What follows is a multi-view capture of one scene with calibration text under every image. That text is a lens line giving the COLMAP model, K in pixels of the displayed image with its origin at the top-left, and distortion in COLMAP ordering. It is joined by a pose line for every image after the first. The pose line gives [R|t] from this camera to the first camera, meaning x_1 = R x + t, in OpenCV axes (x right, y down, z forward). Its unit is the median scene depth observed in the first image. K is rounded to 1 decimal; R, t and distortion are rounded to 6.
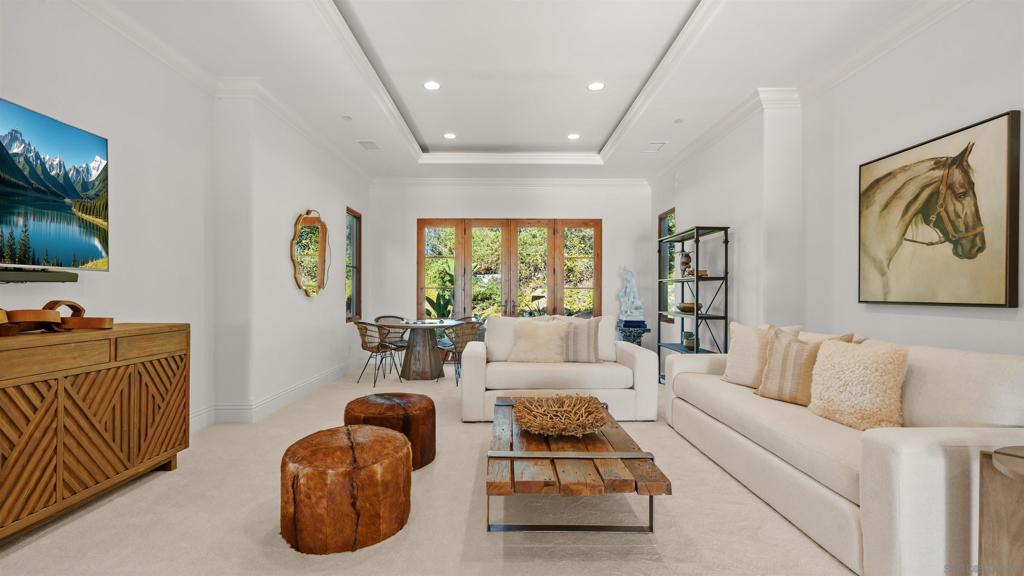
lens RADIAL K [[439.0, 0, 515.3], [0, 439.0, 286.8], [0, 0, 1]] dist [-0.004339, 0.001514]
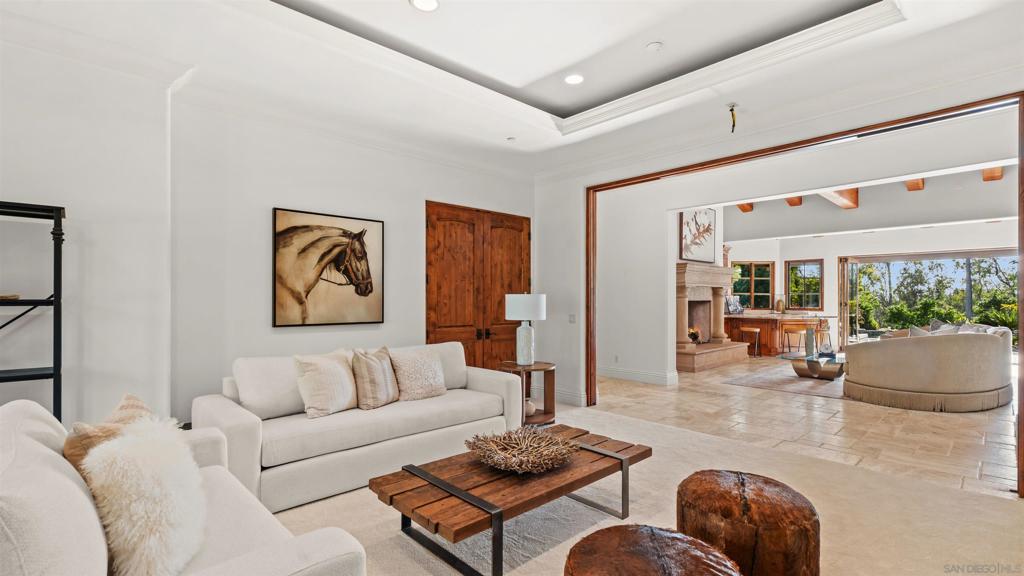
lens RADIAL K [[439.0, 0, 521.3], [0, 439.0, 303.7], [0, 0, 1]] dist [-0.004339, 0.001514]
pose [[-0.688449, -0.018758, 0.725042, -0.602269], [-0.013244, 0.999824, 0.013291, -0.059742], [-0.725164, -0.000453, -0.688576, 1.607650]]
